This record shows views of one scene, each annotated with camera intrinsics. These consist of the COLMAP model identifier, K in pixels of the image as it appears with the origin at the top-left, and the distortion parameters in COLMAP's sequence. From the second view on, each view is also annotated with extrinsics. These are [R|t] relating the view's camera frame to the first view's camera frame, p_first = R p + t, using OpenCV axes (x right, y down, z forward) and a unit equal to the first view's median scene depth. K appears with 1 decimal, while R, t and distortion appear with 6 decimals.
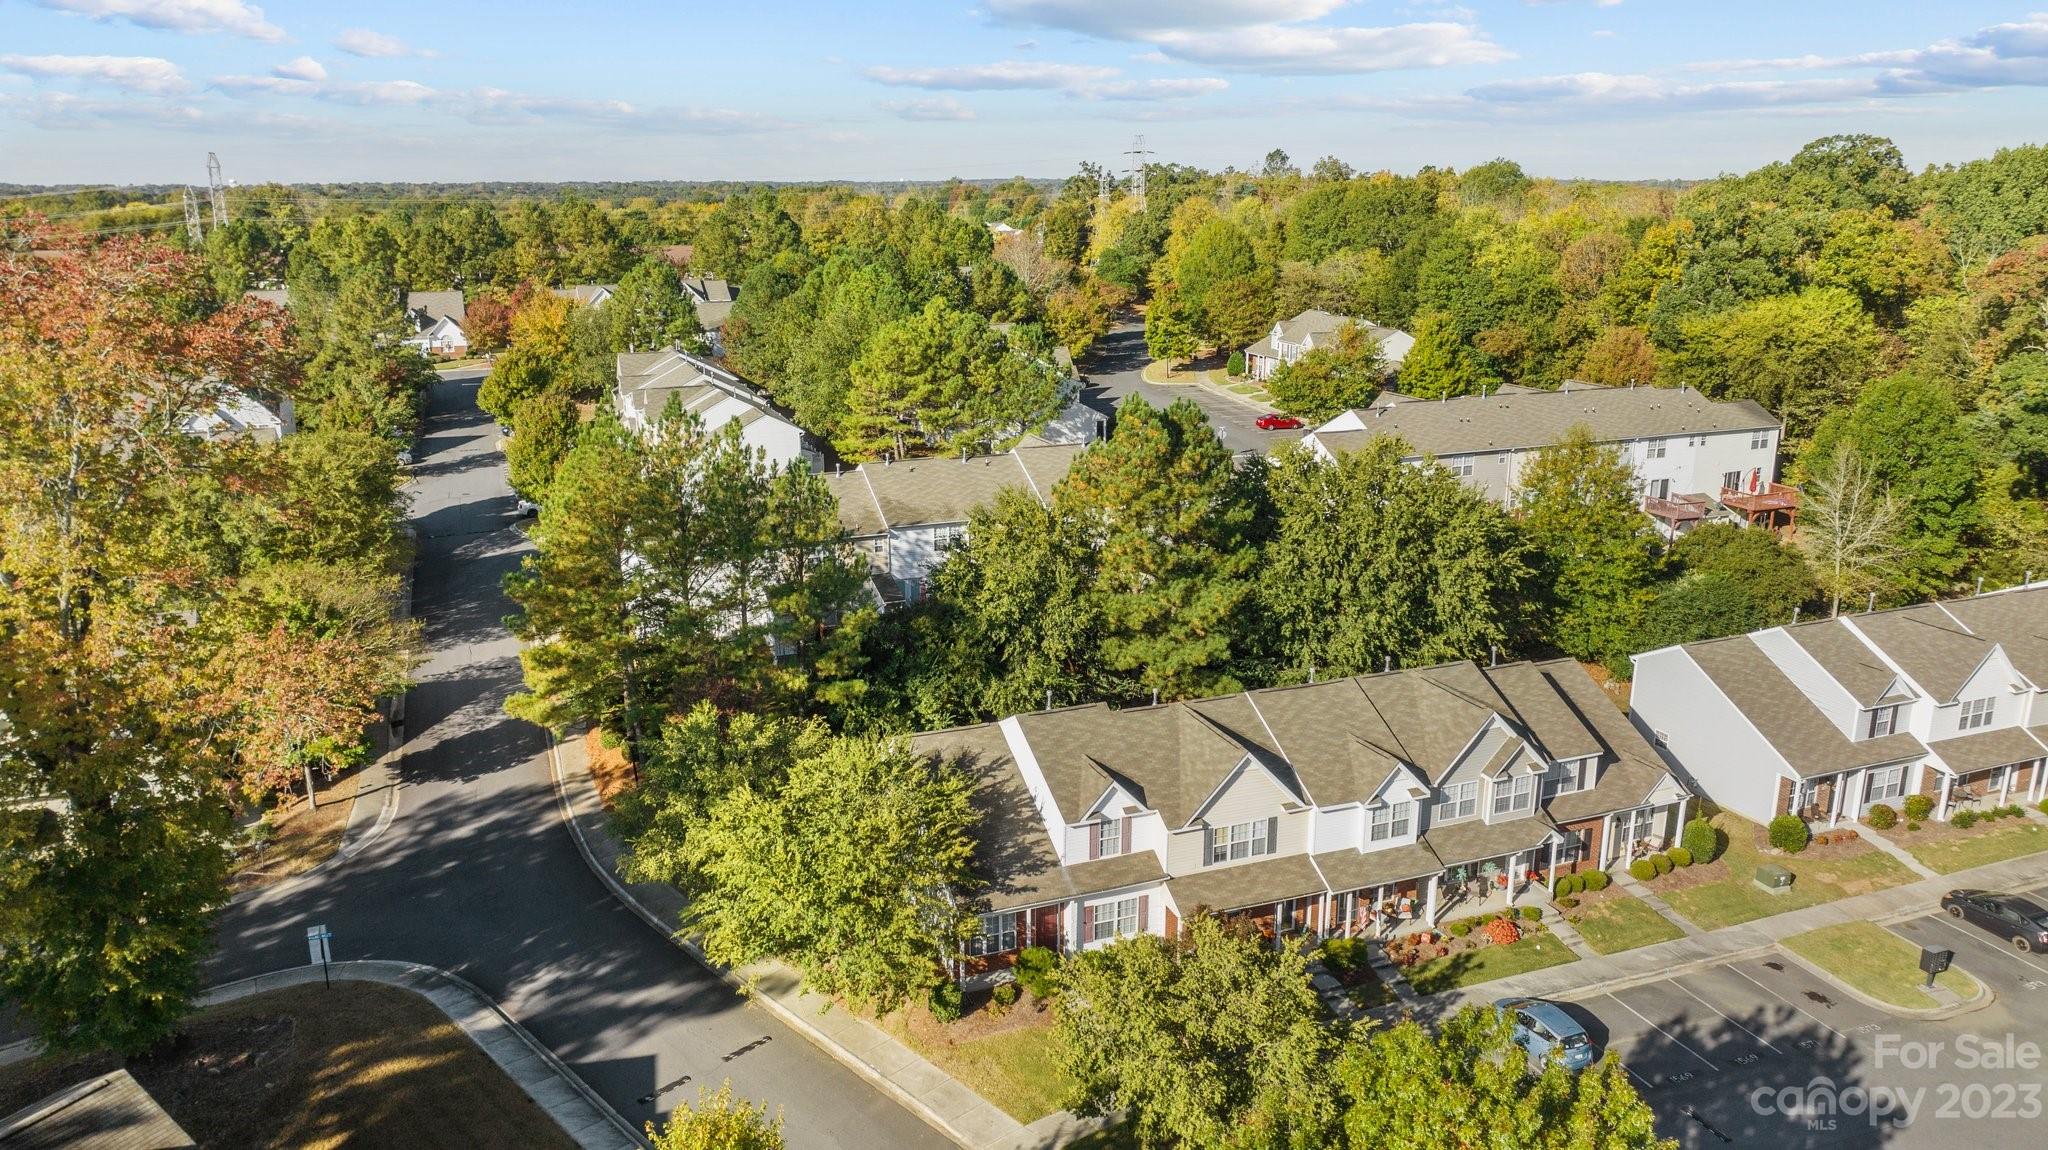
lens RADIAL K [[1417.1, 0, 1024.0], [0, 1417.1, 575.0], [0, 0, 1]] dist [-0.001889, -0.000222]
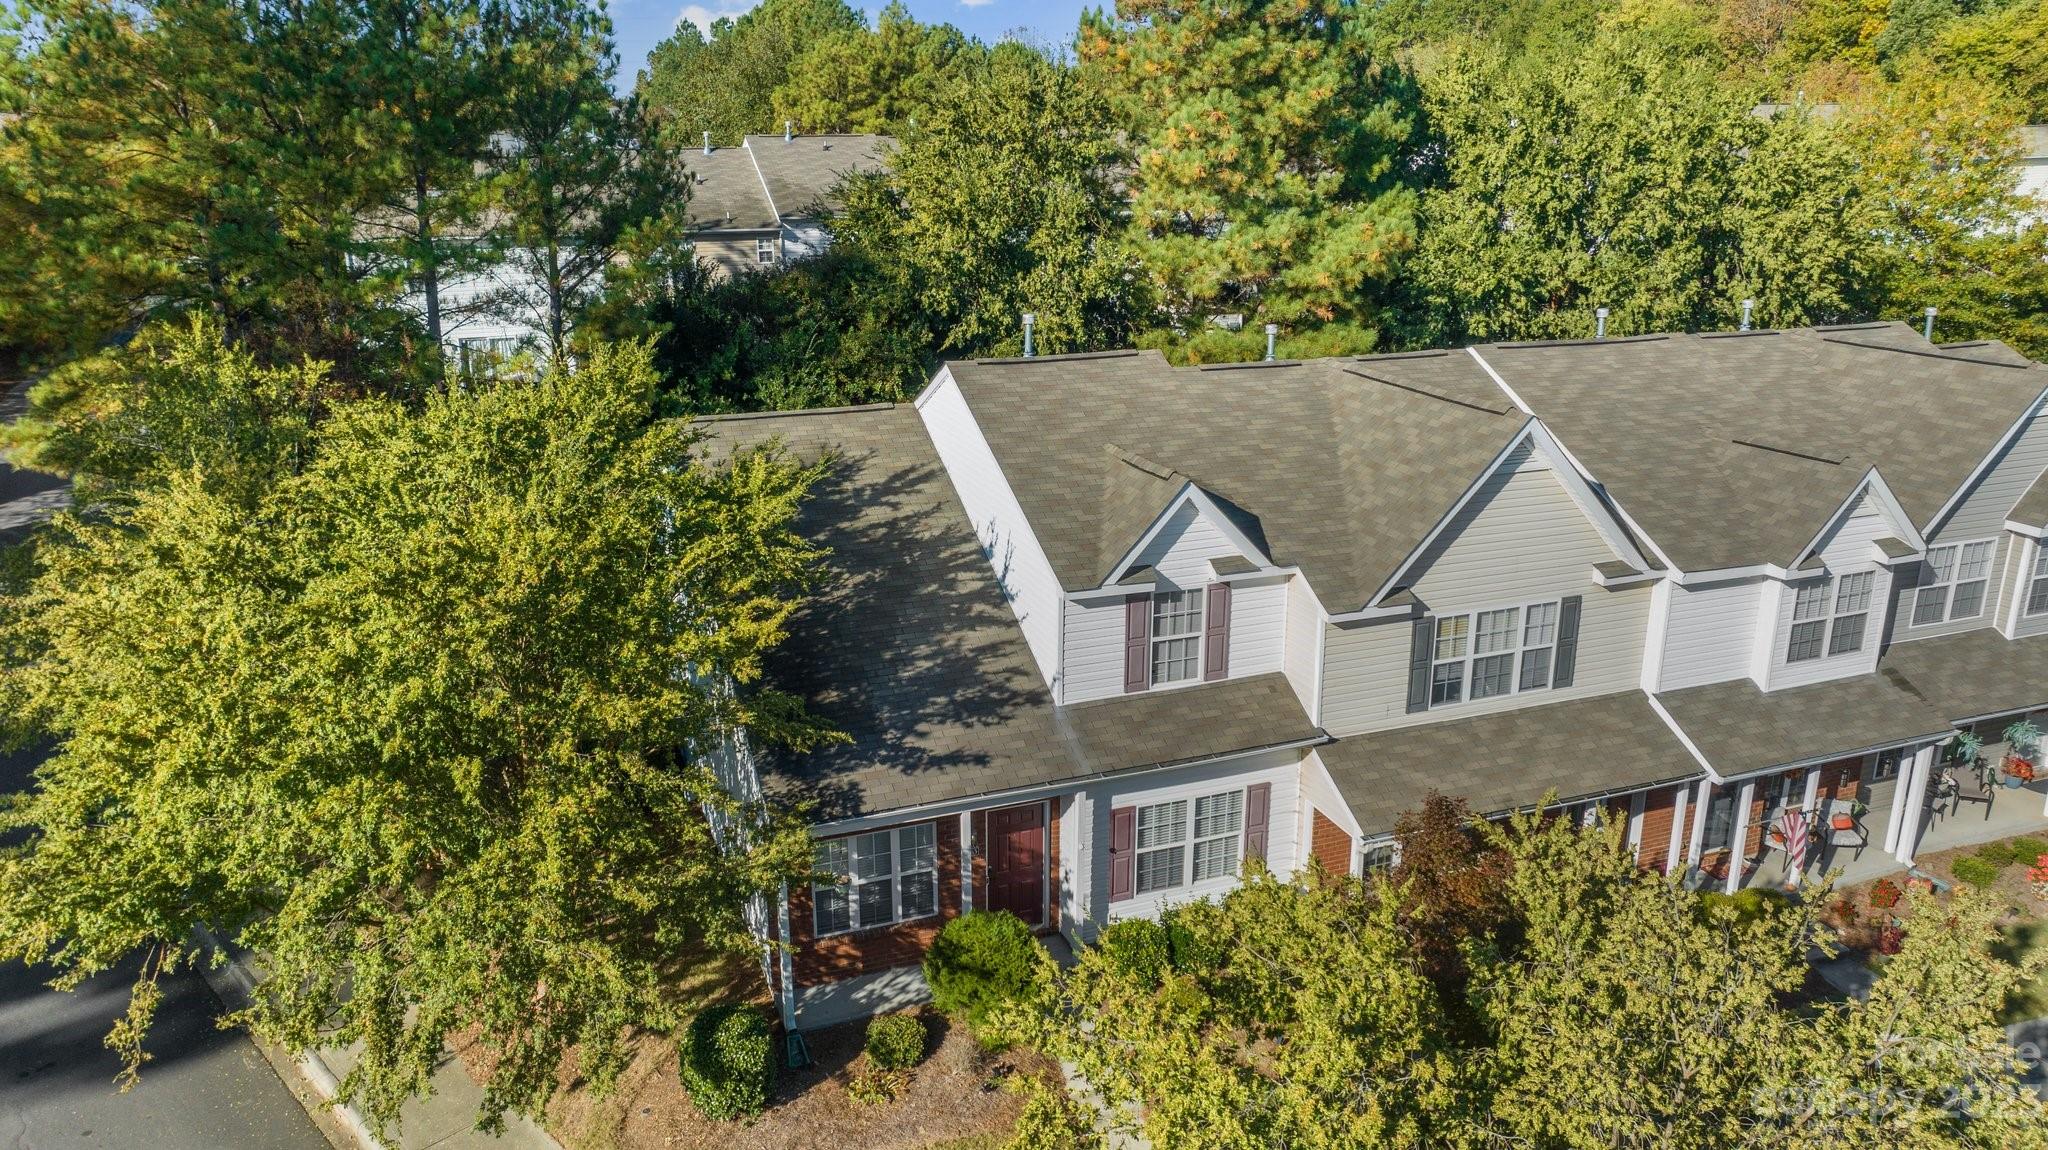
lens RADIAL K [[1451.1, 0, 1014.5], [0, 1451.1, 575.6], [0, 0, 1]] dist [-0.035747, 0.035127]
pose [[0.999931, 0.001886, -0.011578, 0.019838], [-0.001433, 0.999240, 0.038954, 0.150874], [0.011643, -0.038935, 0.999174, 0.589679]]
